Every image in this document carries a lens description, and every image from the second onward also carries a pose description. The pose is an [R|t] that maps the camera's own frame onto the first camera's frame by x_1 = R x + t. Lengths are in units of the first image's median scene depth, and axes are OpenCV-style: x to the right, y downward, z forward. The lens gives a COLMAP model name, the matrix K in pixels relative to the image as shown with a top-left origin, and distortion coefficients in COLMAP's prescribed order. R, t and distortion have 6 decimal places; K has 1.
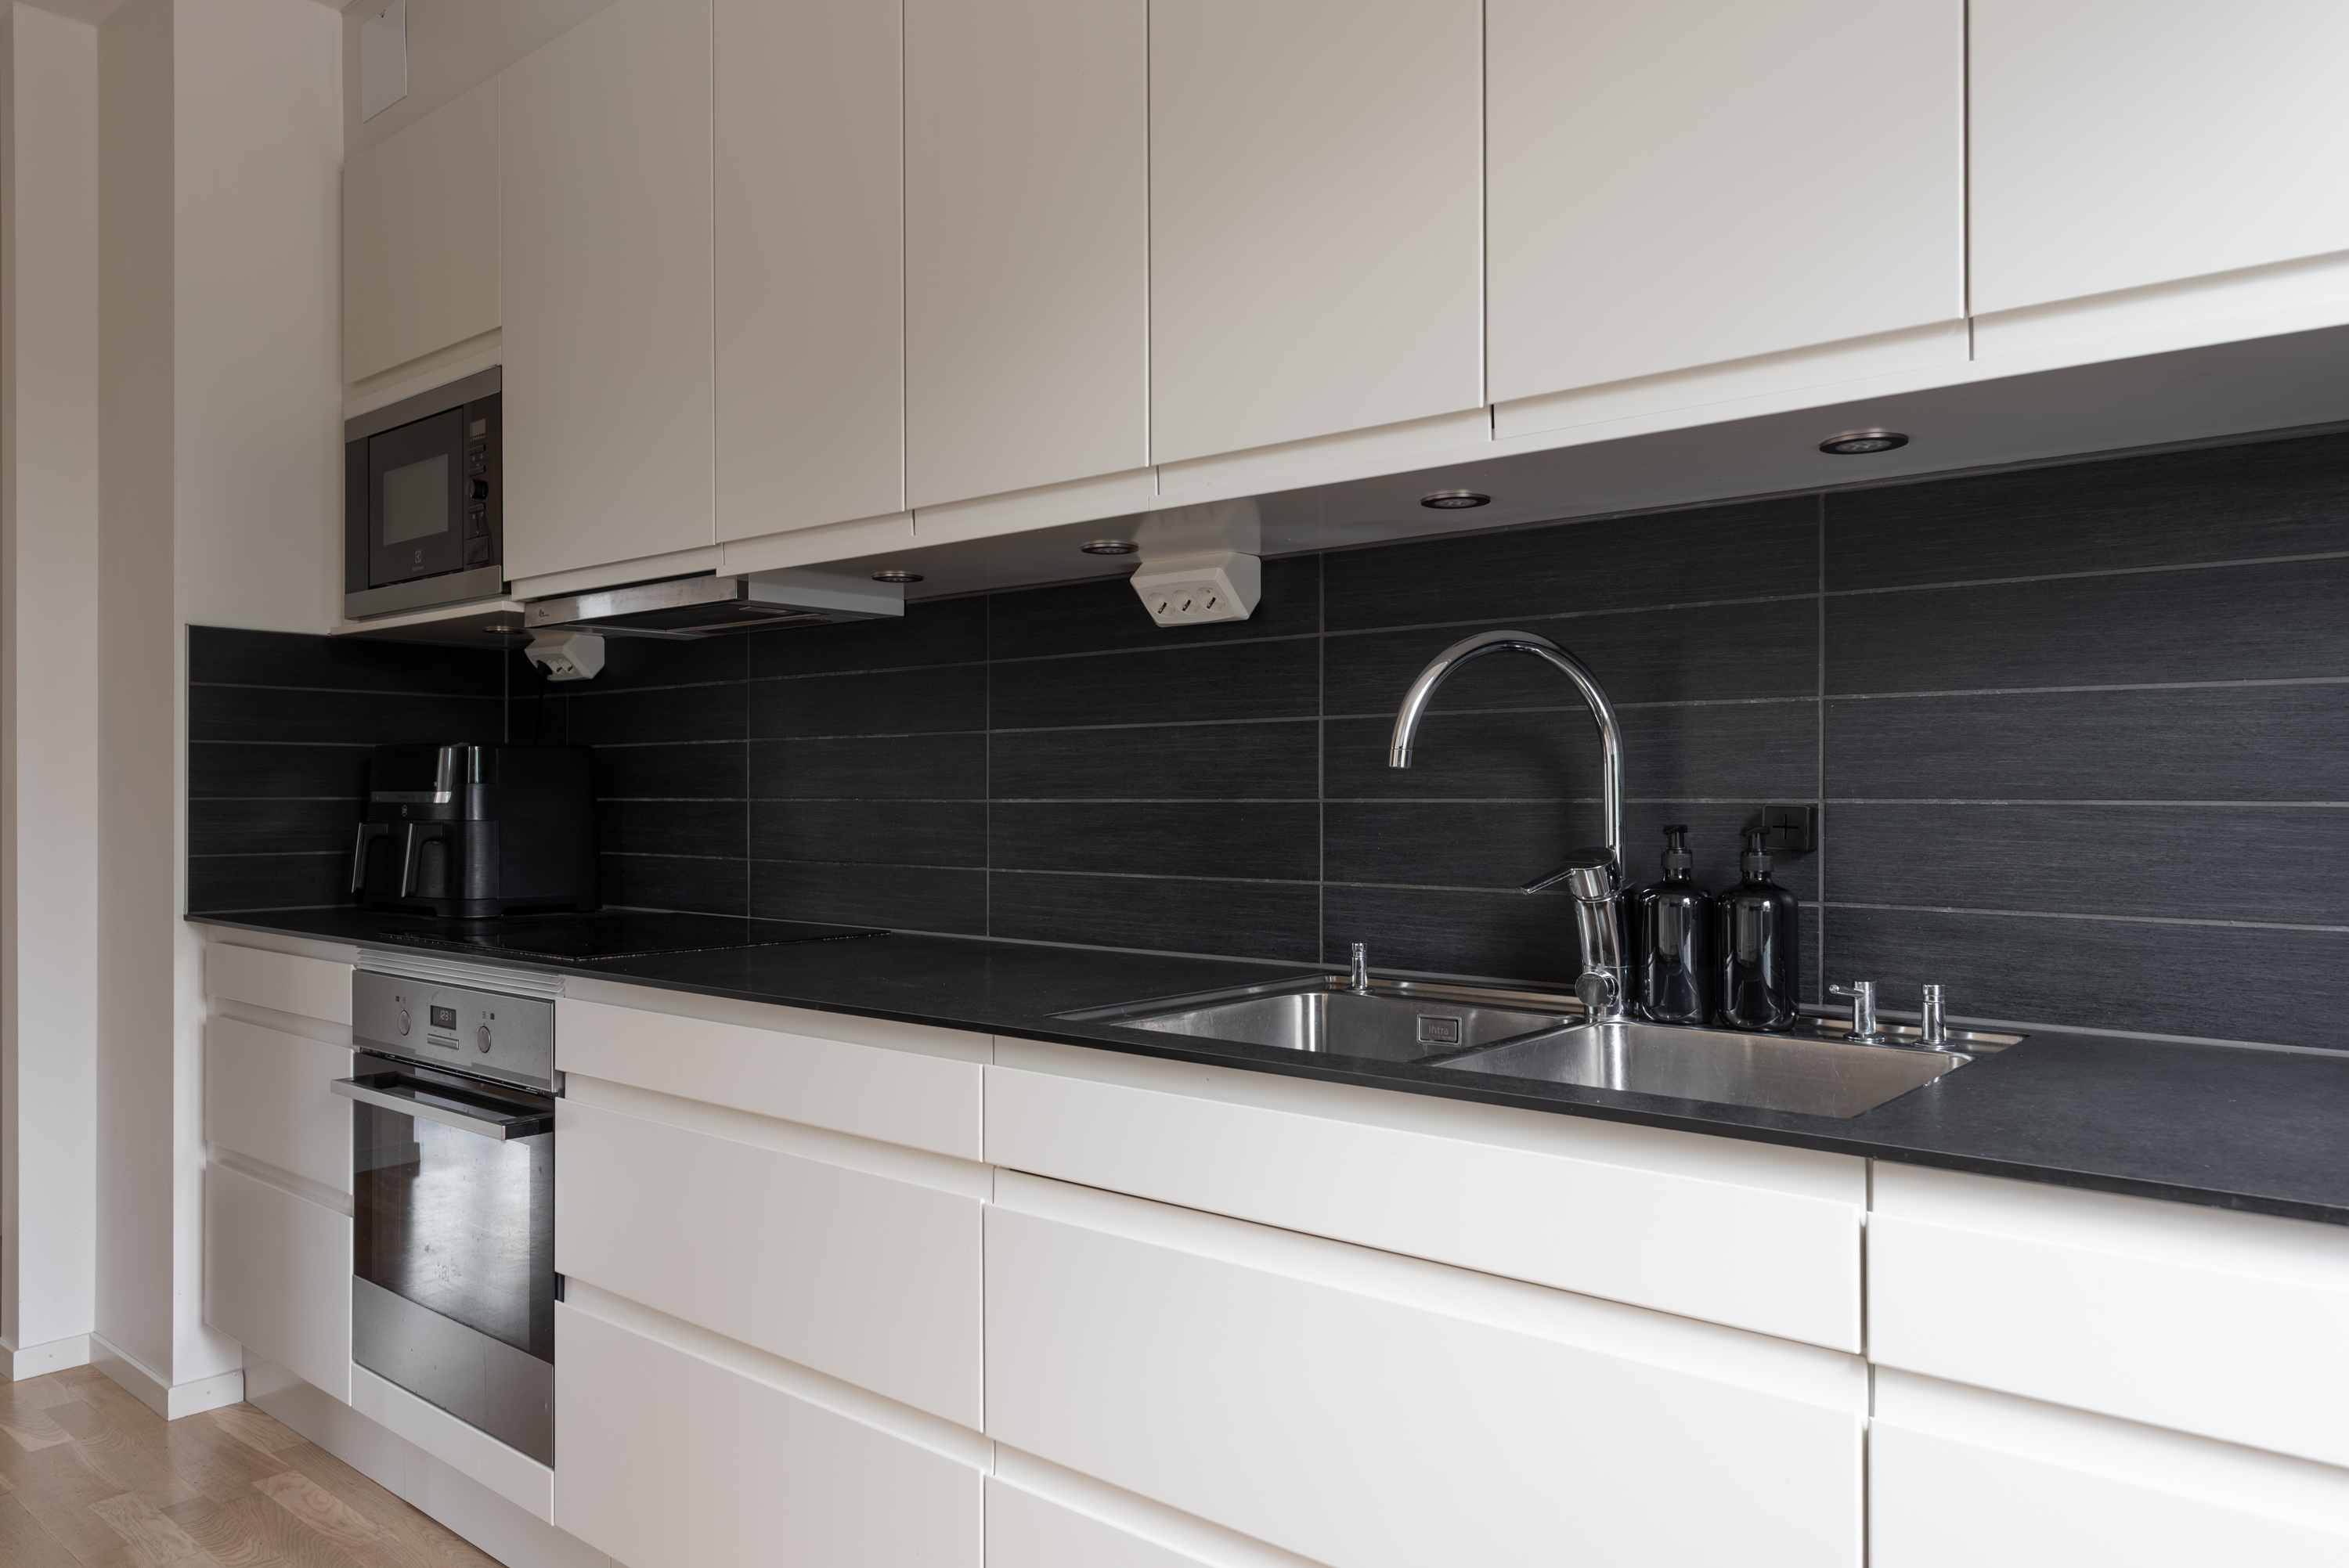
lens RADIAL K [[1595.0, 0, 1174.5], [0, 1595.0, 784.0], [0, 0, 1]] dist [0.001367, 0.002098]
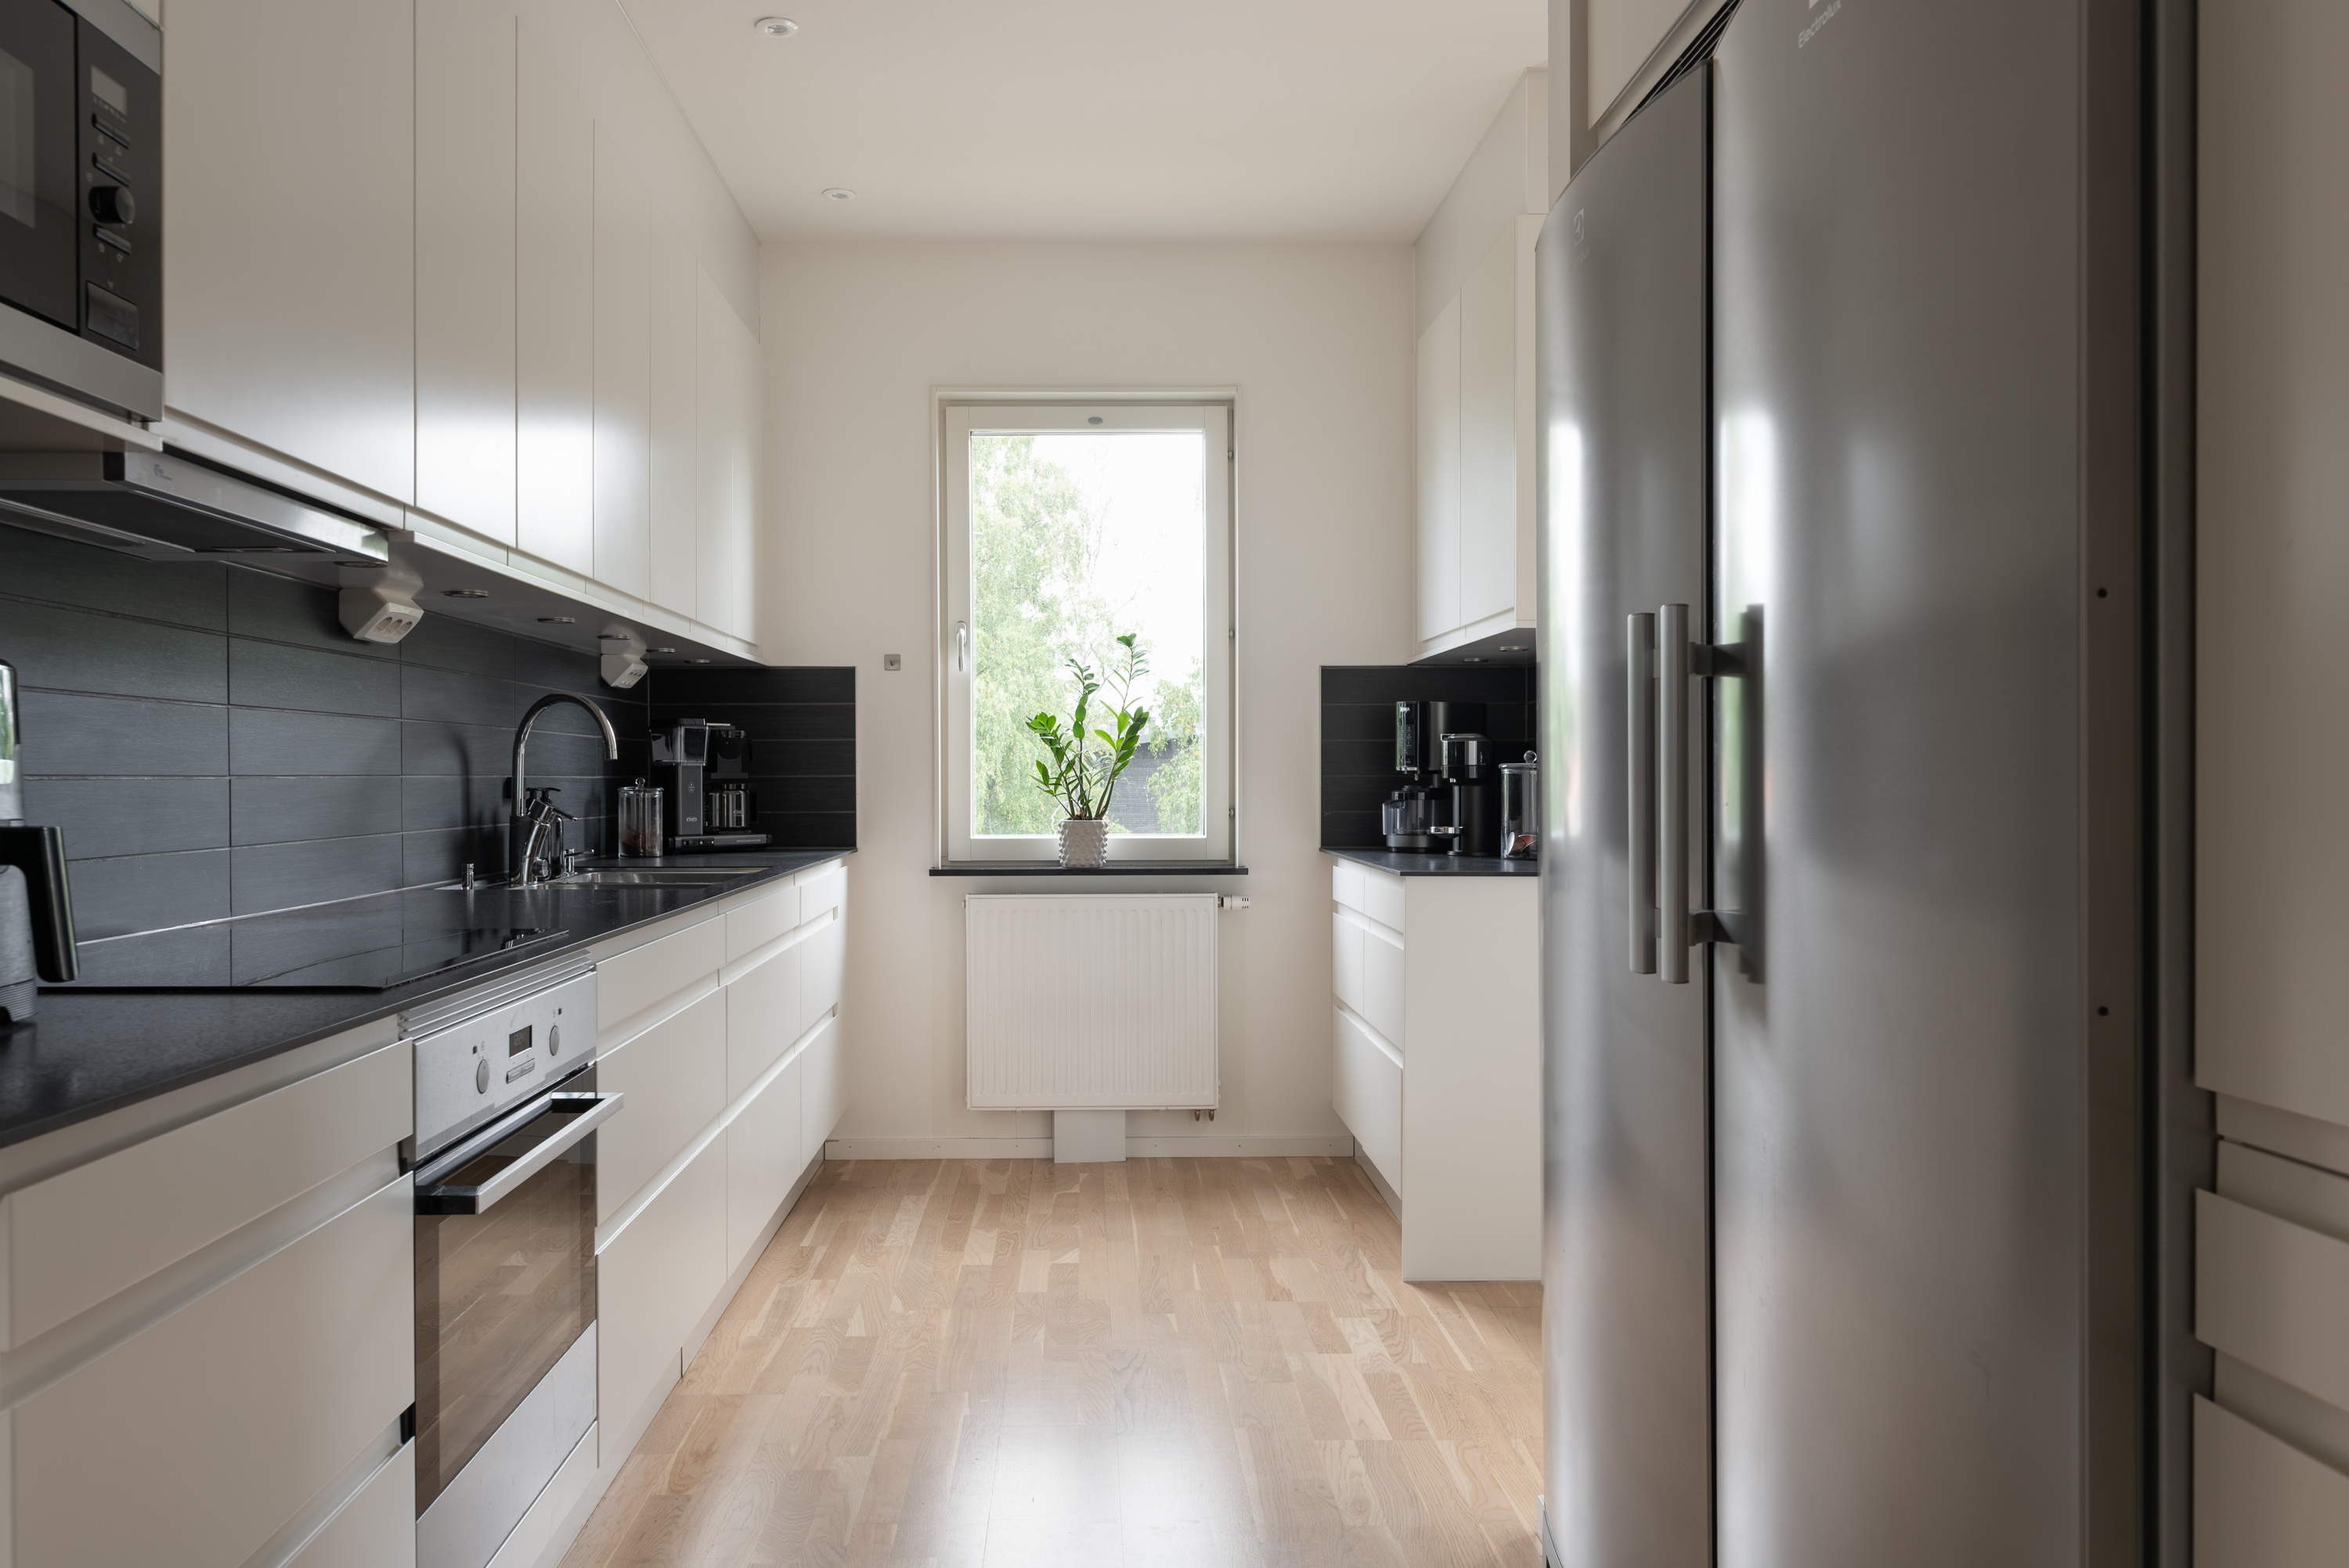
lens RADIAL K [[1605.7, 0, 1175.7], [0, 1605.7, 764.9], [0, 0, 1]] dist [-0.001356, -0.001310]
pose [[-0.678962, 0.006466, 0.734145, -1.088215], [-0.002119, 0.999940, -0.010768, 0.009622], [-0.734171, -0.008867, -0.678907, 1.088164]]
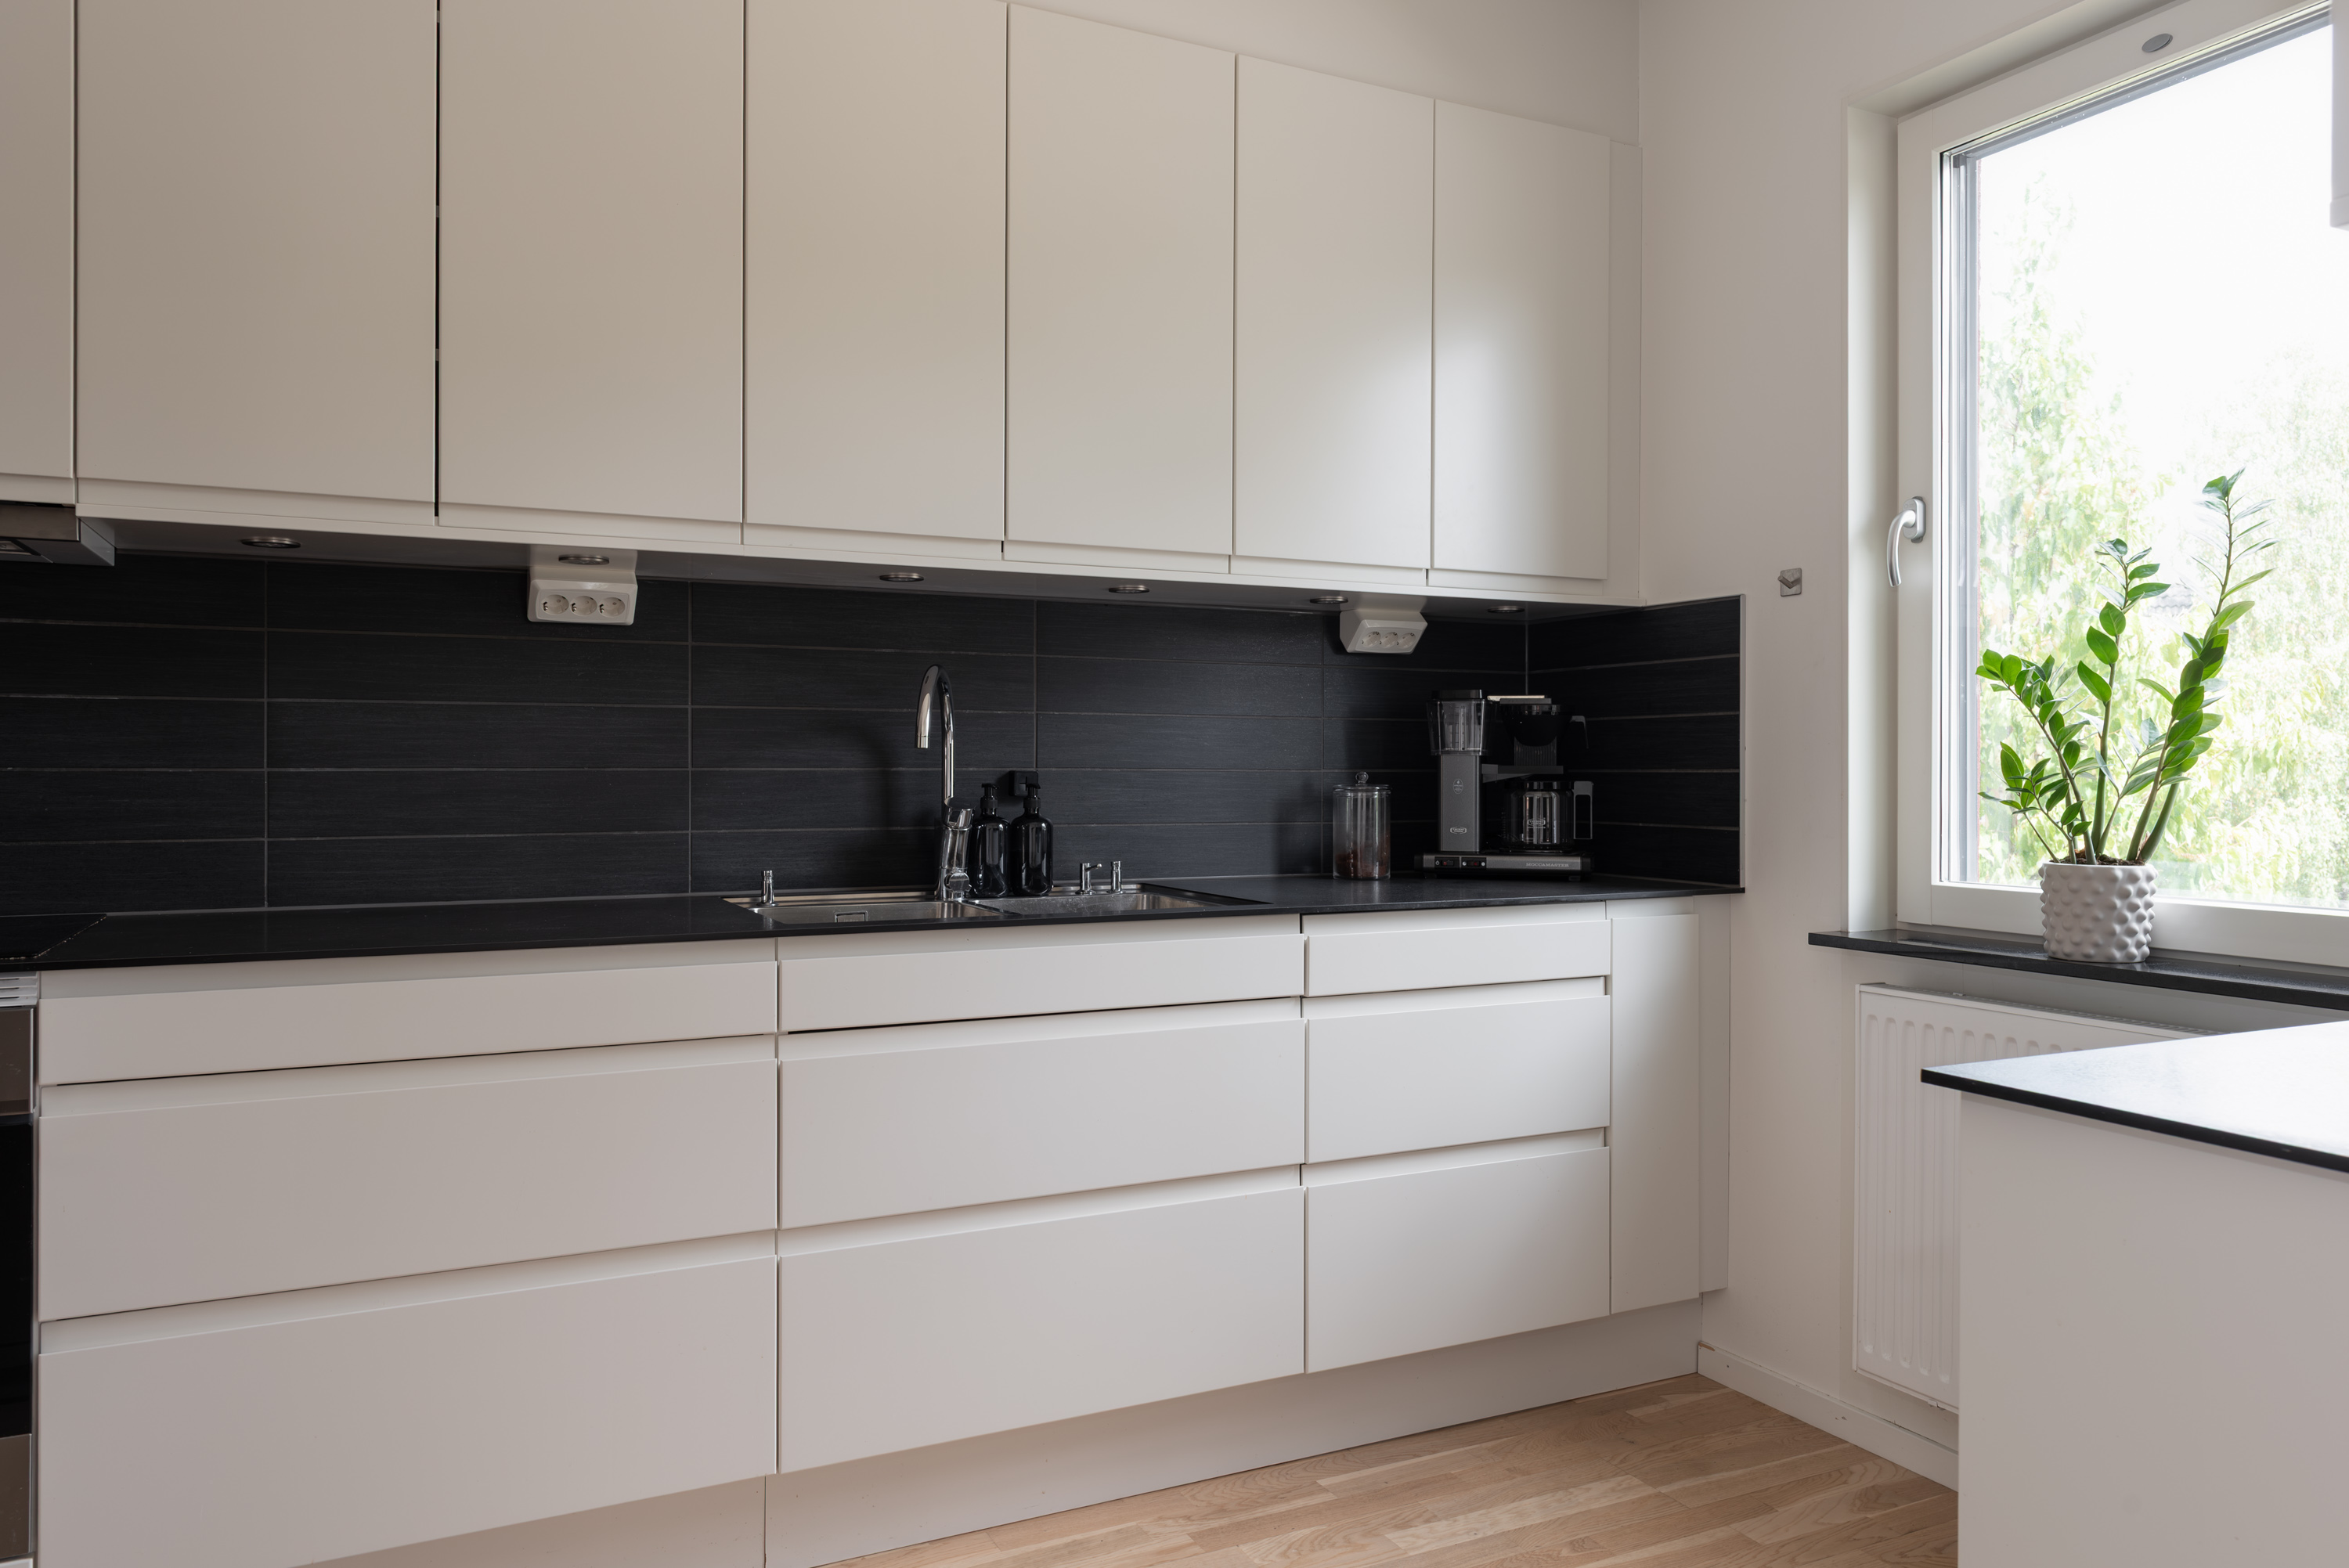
lens RADIAL K [[1605.7, 0, 1175.7], [0, 1605.7, 764.9], [0, 0, 1]] dist [-0.001356, -0.001310]
pose [[0.387647, 0.001723, 0.921806, -0.720873], [-0.009281, 0.999955, 0.002034, 0.000293], [-0.921761, -0.009344, 0.387646, 0.084448]]
